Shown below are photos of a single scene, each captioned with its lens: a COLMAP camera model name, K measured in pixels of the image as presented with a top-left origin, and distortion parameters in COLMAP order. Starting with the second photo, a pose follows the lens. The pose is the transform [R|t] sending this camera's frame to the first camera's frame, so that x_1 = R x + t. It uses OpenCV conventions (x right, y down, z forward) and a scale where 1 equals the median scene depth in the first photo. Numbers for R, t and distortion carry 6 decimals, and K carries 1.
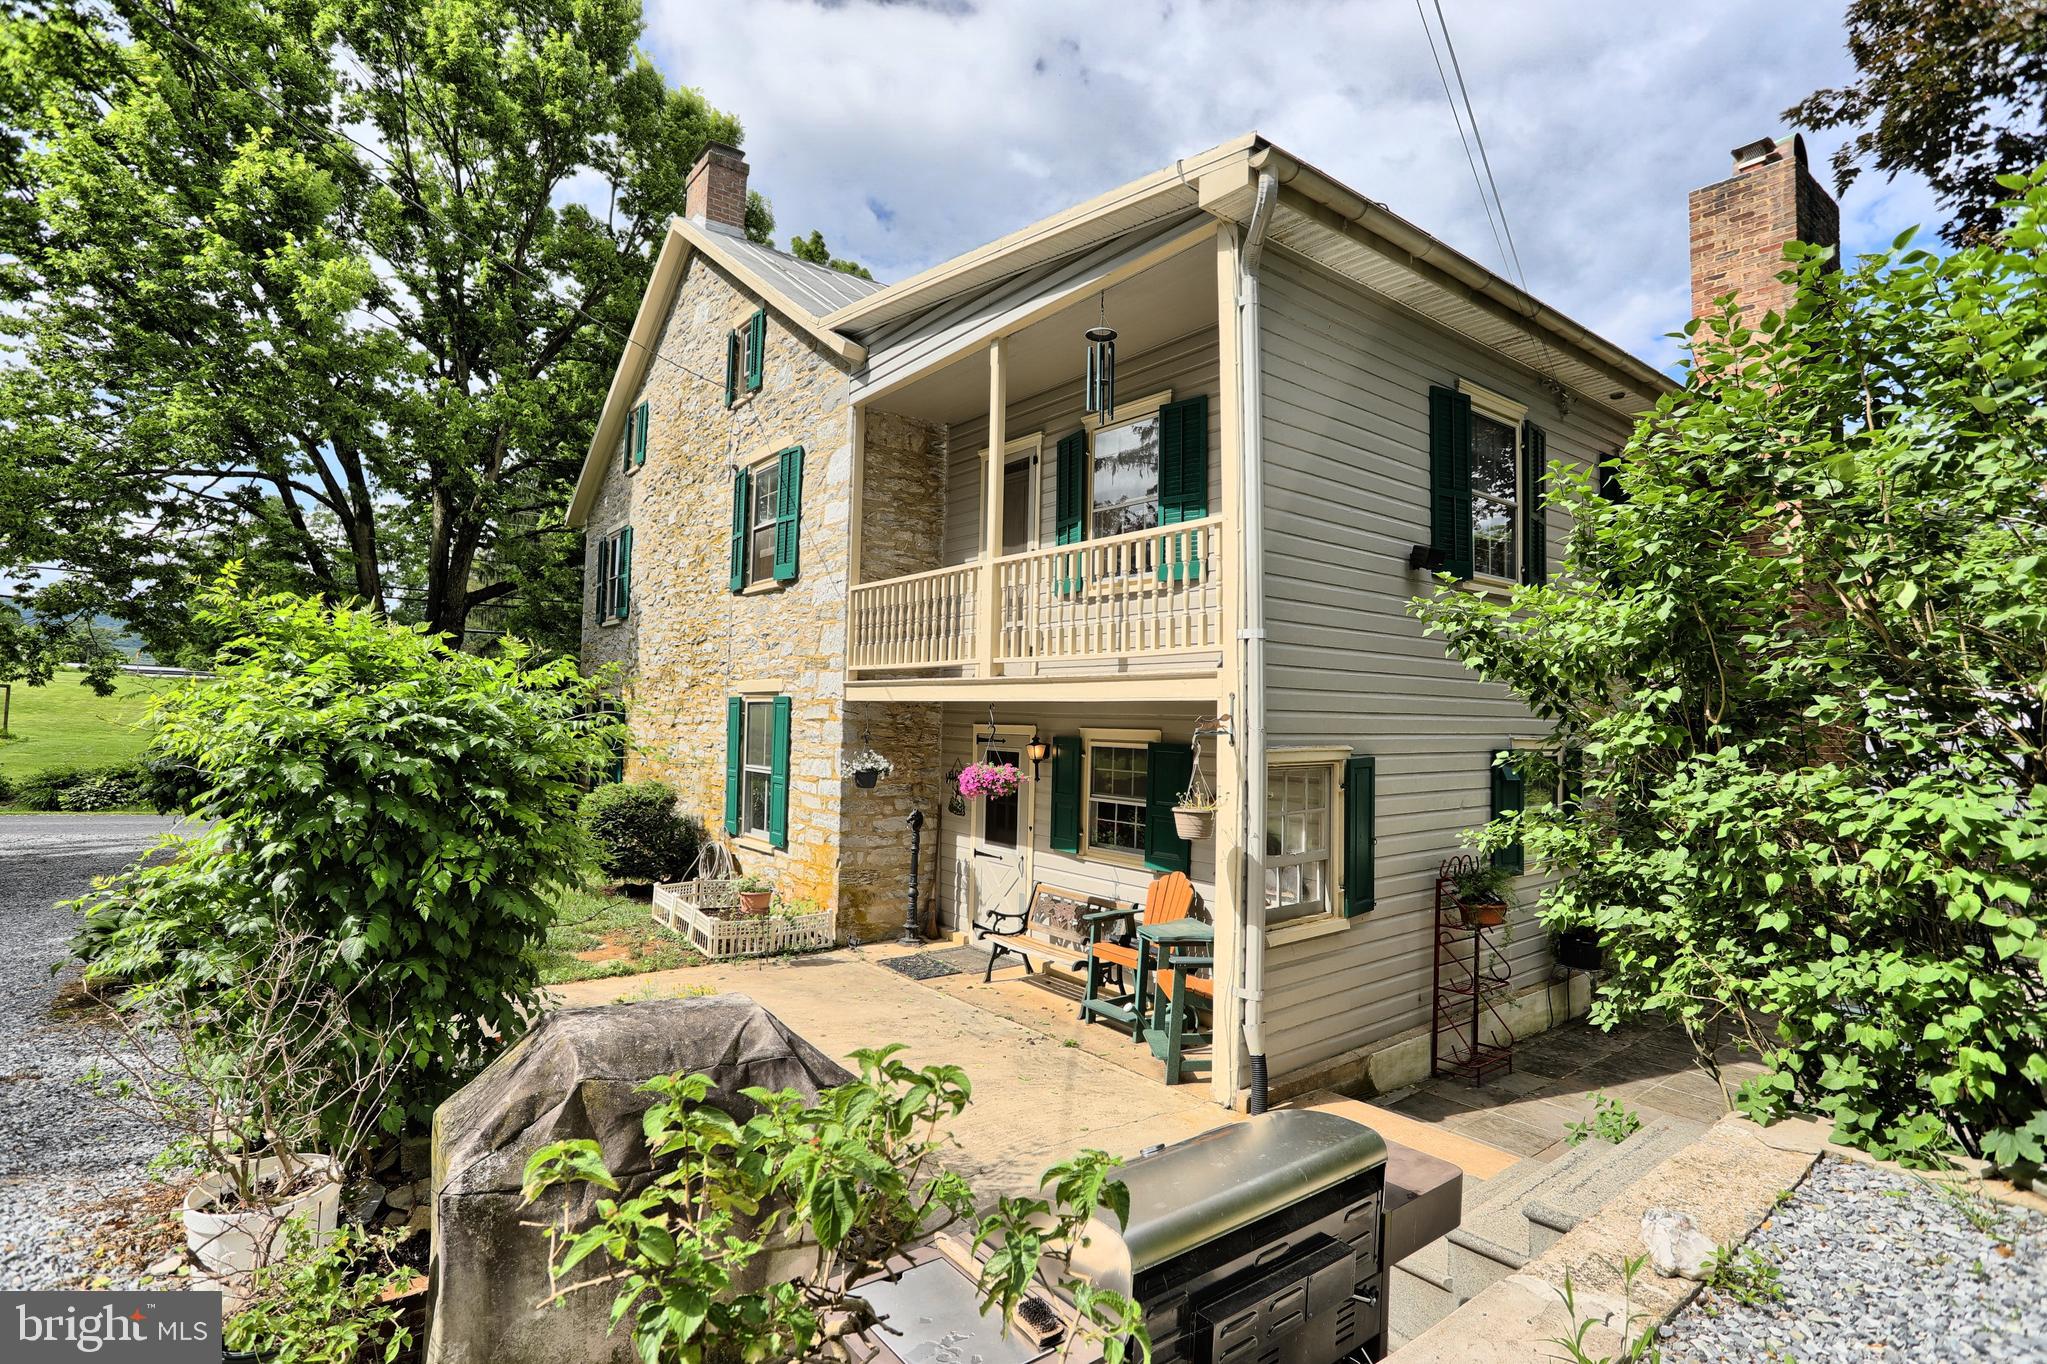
lens RADIAL K [[980.4, 0, 1023.5], [0, 980.4, 682.0], [0, 0, 1]] dist [-0.062448, 0.000255]
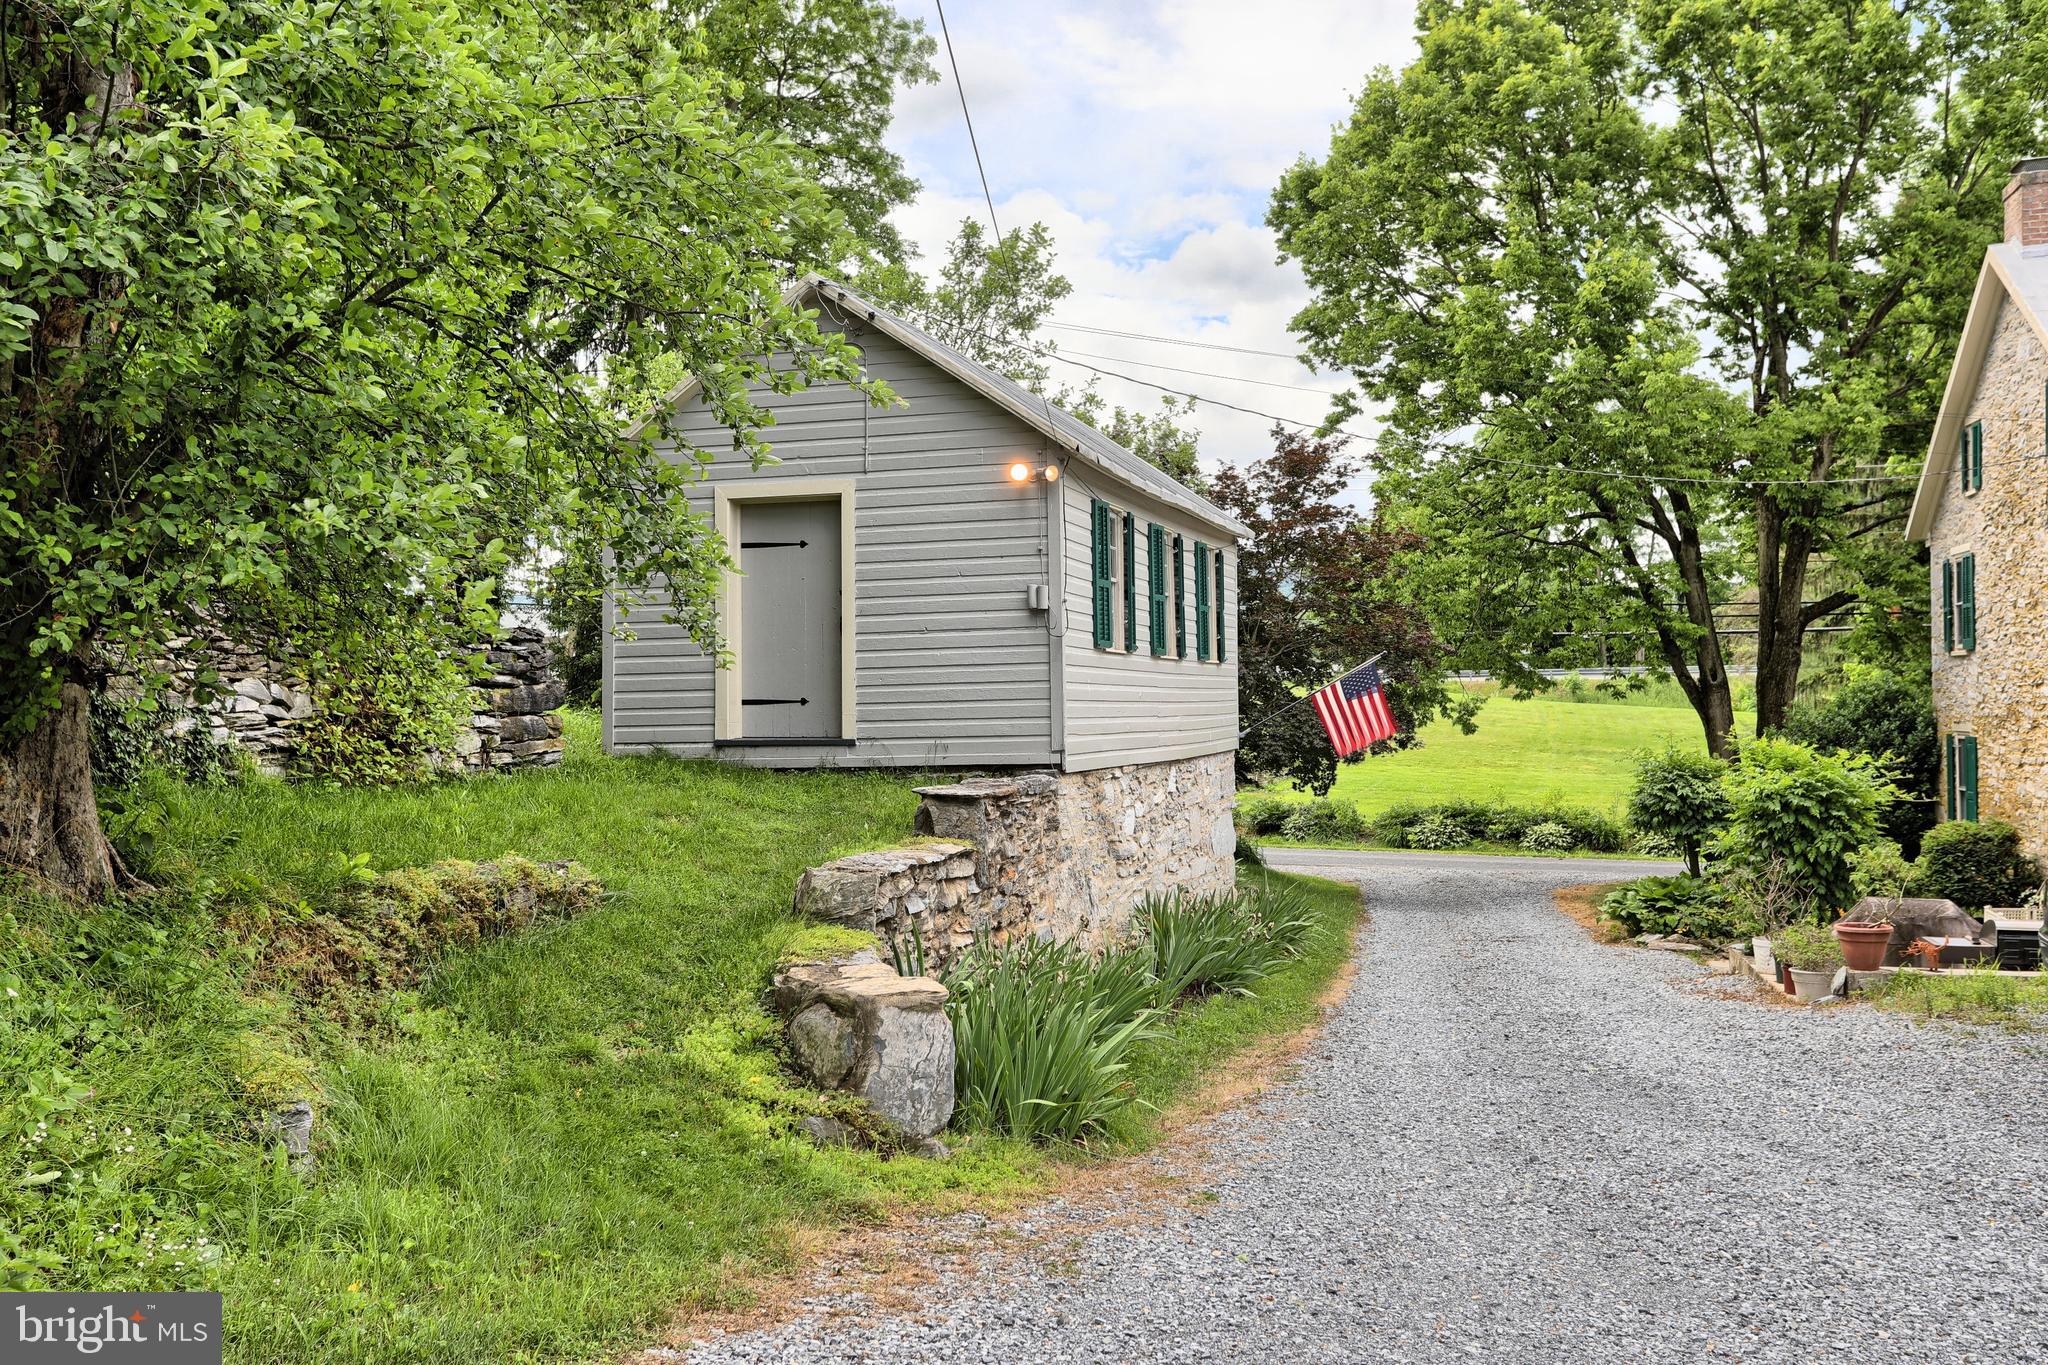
lens RADIAL K [[1931.2, 0, 1024.0], [0, 1931.2, 682.5], [0, 0, 1]] dist [-0.000810, 0.003408]
pose [[0.616341, -0.038662, -0.786529, 0.495800], [0.056432, 0.998395, -0.004855, -0.076167], [0.785455, -0.041393, 0.617534, -0.884914]]
